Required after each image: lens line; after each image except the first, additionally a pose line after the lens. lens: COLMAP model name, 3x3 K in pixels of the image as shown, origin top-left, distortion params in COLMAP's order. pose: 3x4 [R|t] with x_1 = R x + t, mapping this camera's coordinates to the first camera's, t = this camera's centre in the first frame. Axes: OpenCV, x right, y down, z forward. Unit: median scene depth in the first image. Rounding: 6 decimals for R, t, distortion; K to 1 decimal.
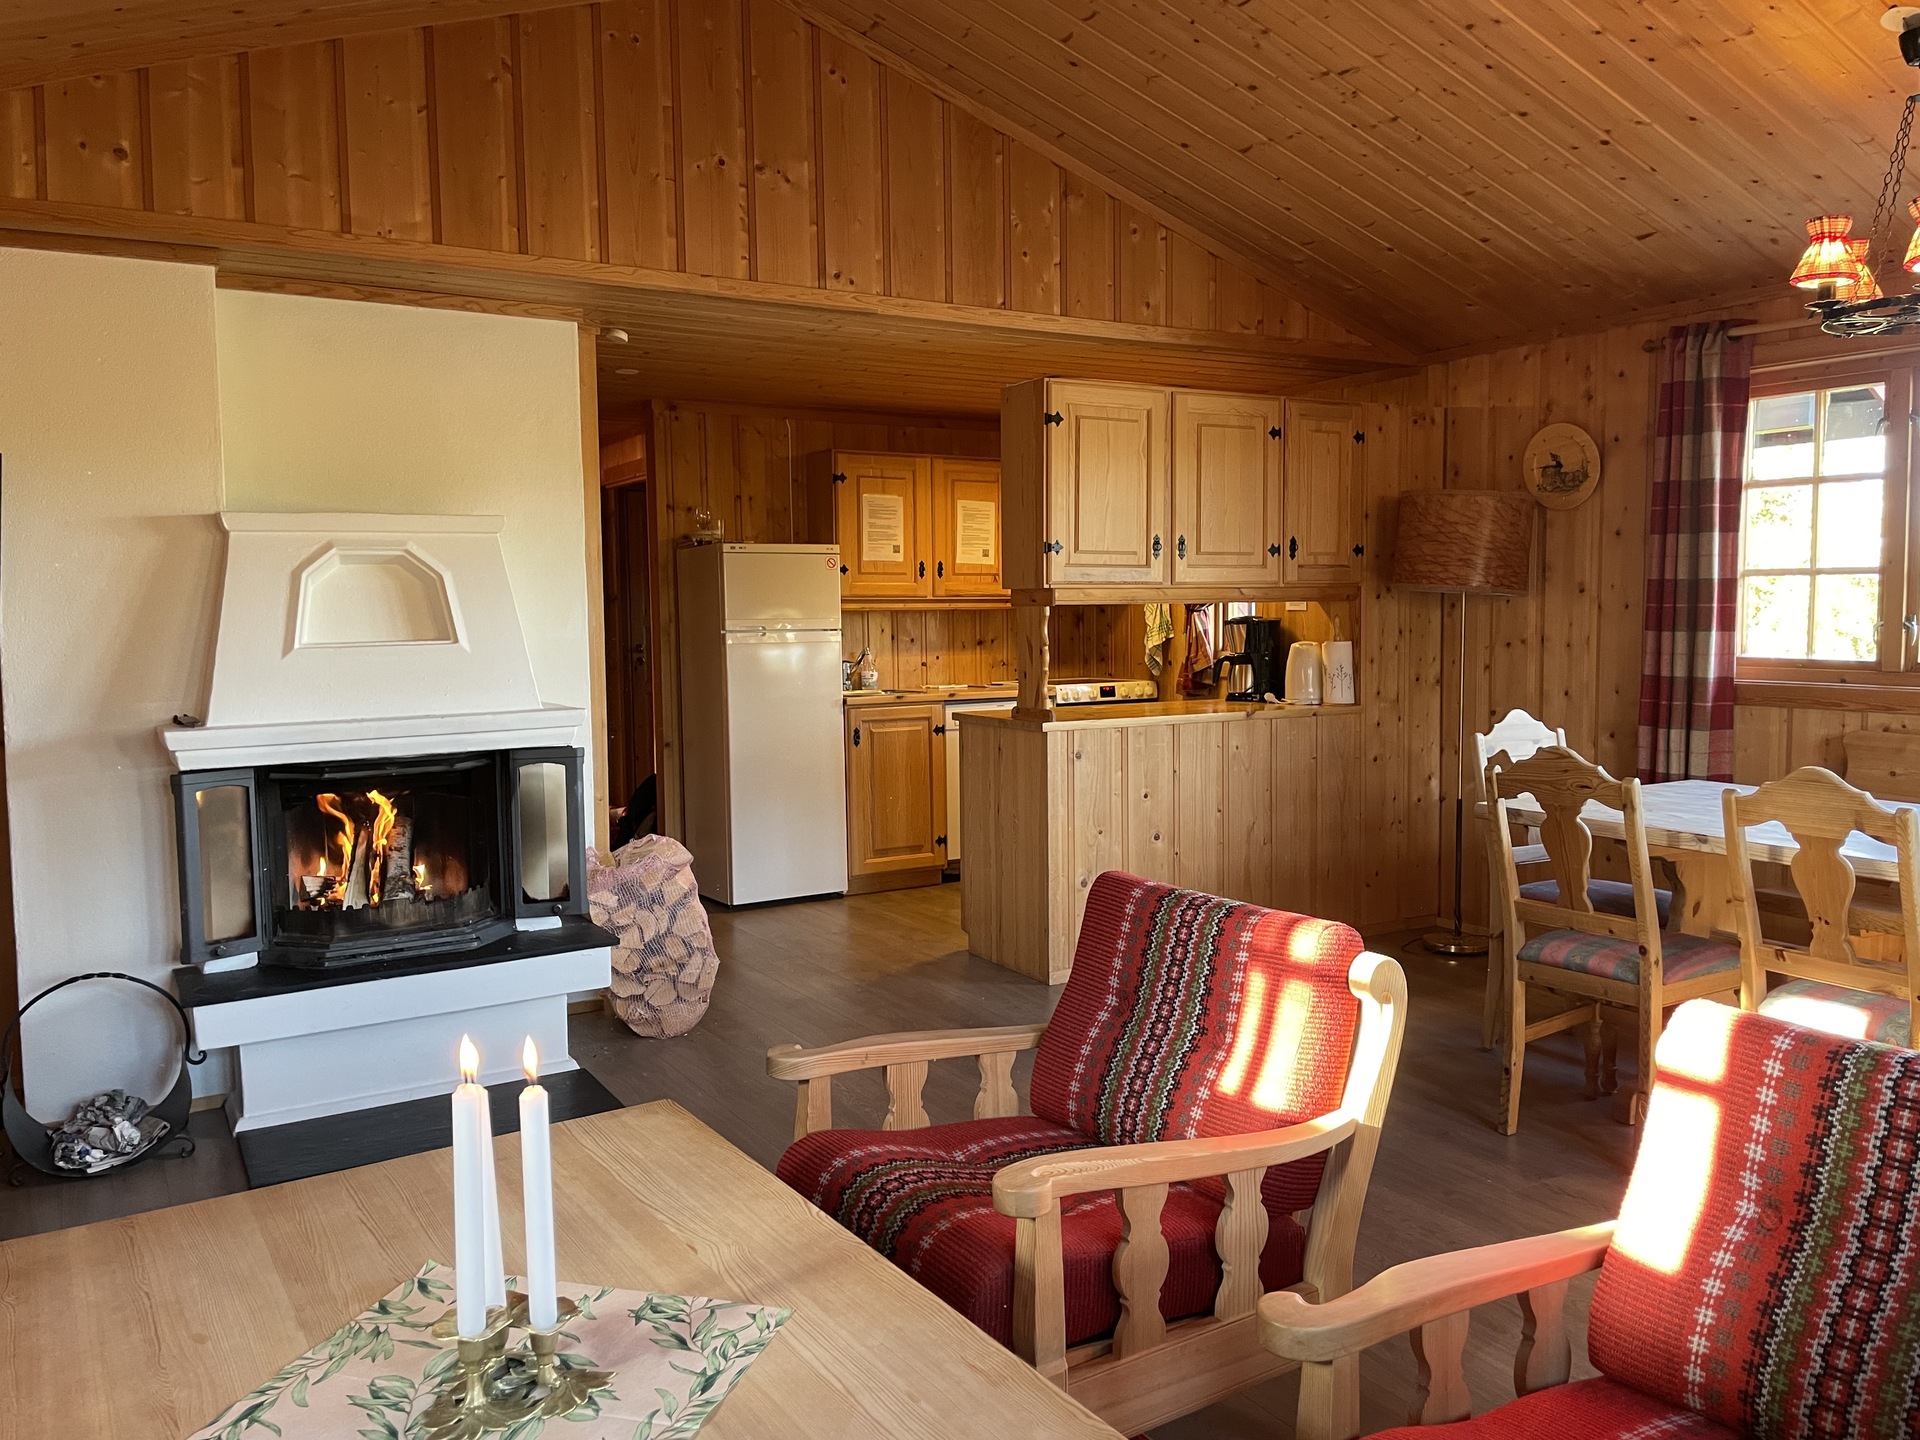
lens RADIAL K [[1486.4, 0, 965.2], [0, 1486.4, 709.4], [0, 0, 1]] dist [0.096503, -0.141164]
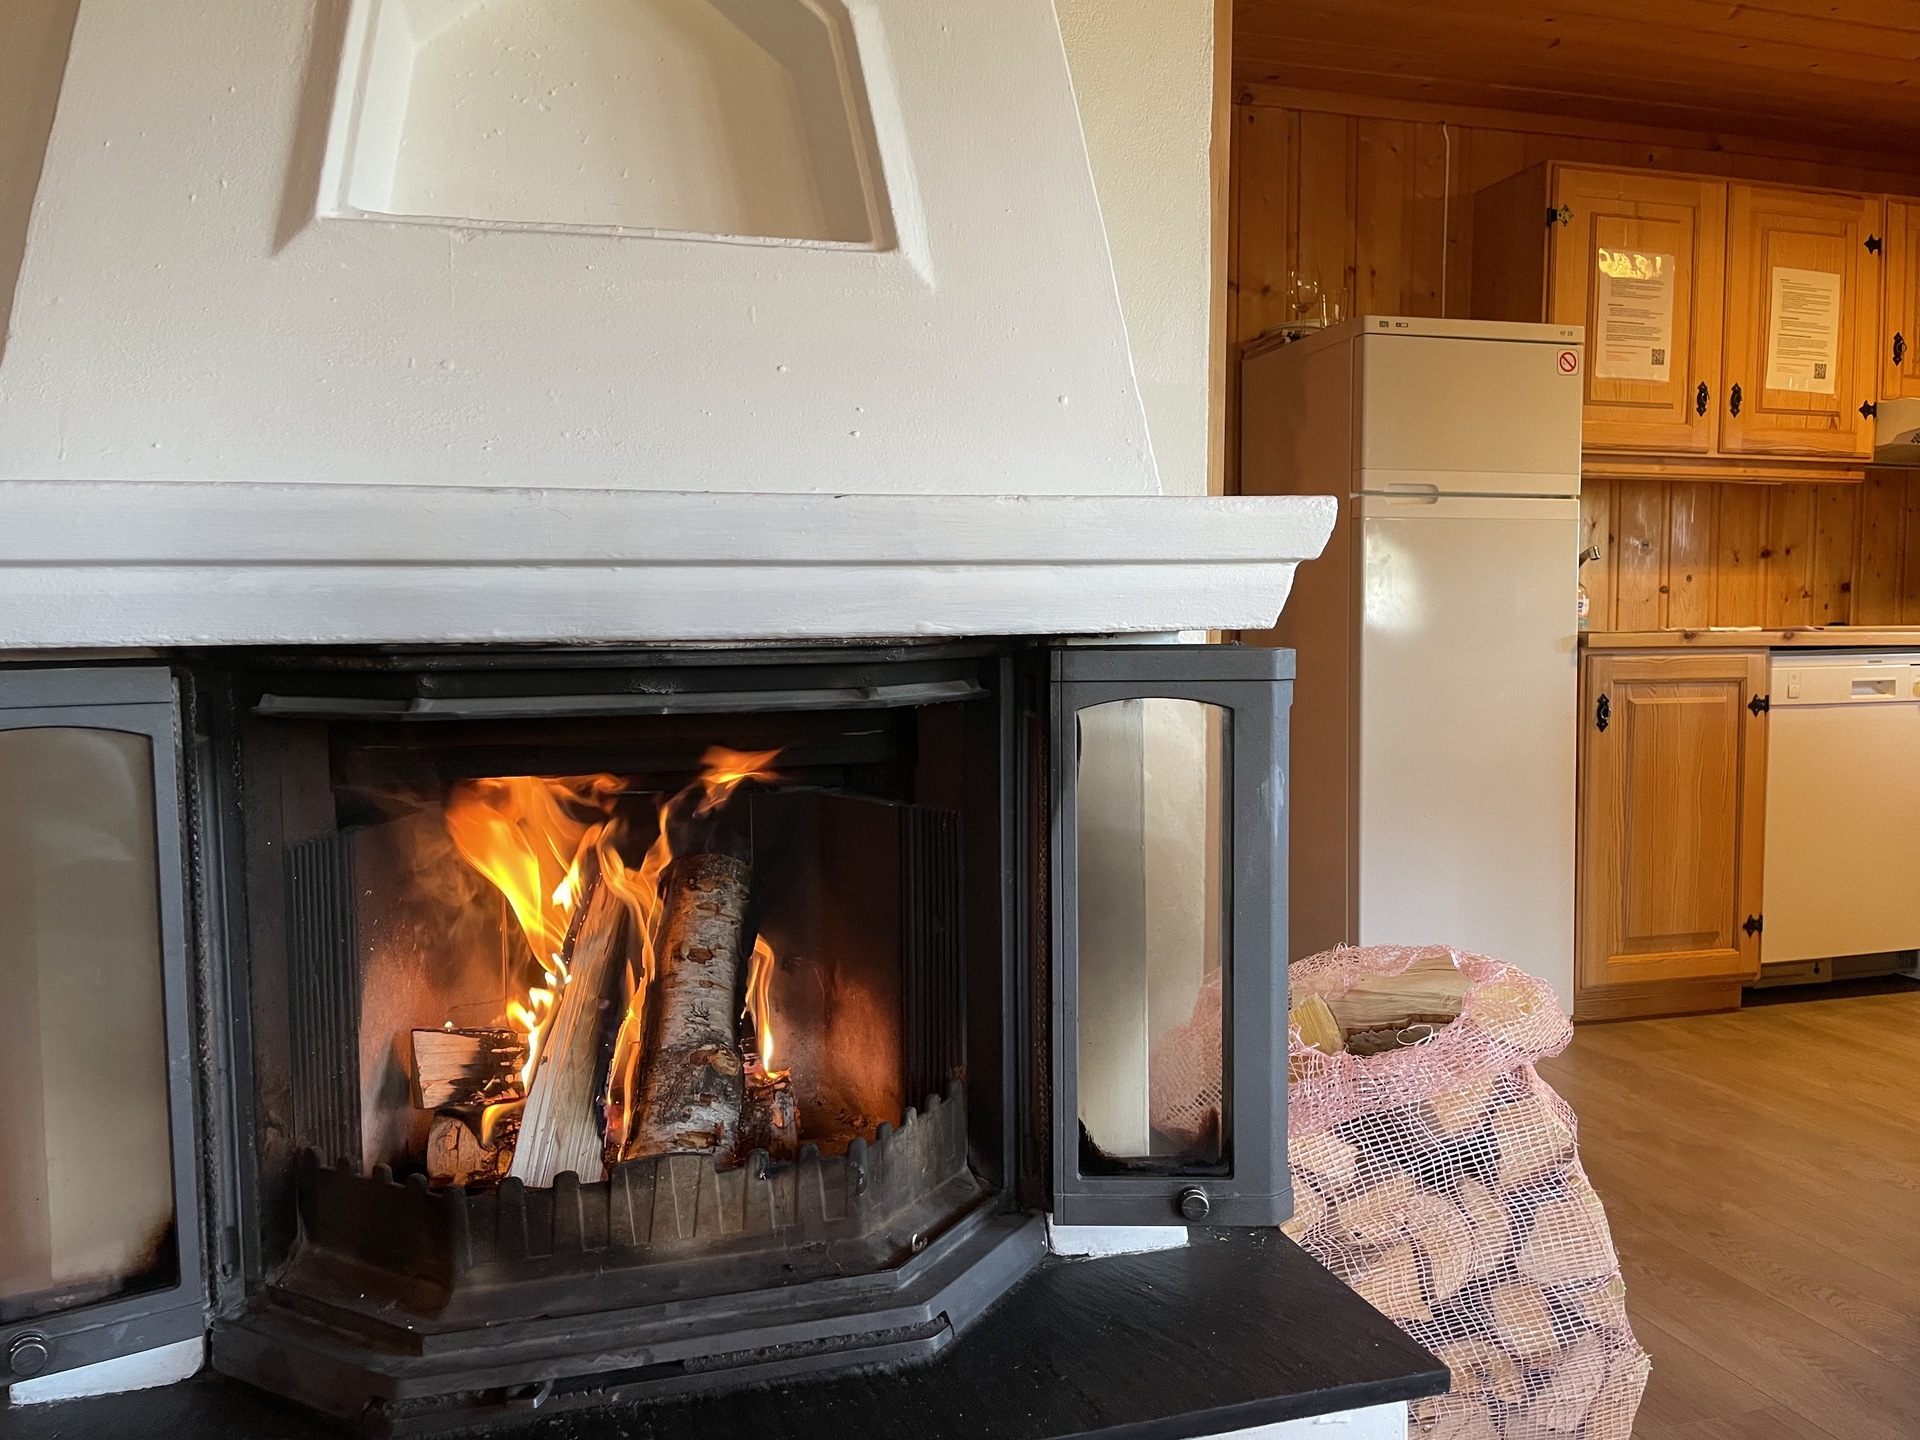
lens RADIAL K [[1486.4, 0, 965.2], [0, 1486.4, 709.4], [0, 0, 1]] dist [0.096503, -0.141164]
pose [[0.970189, 0.022362, -0.241315, -0.194465], [-0.024718, 0.999672, -0.006743, 0.031983], [0.241085, 0.012507, 0.970423, 0.556077]]
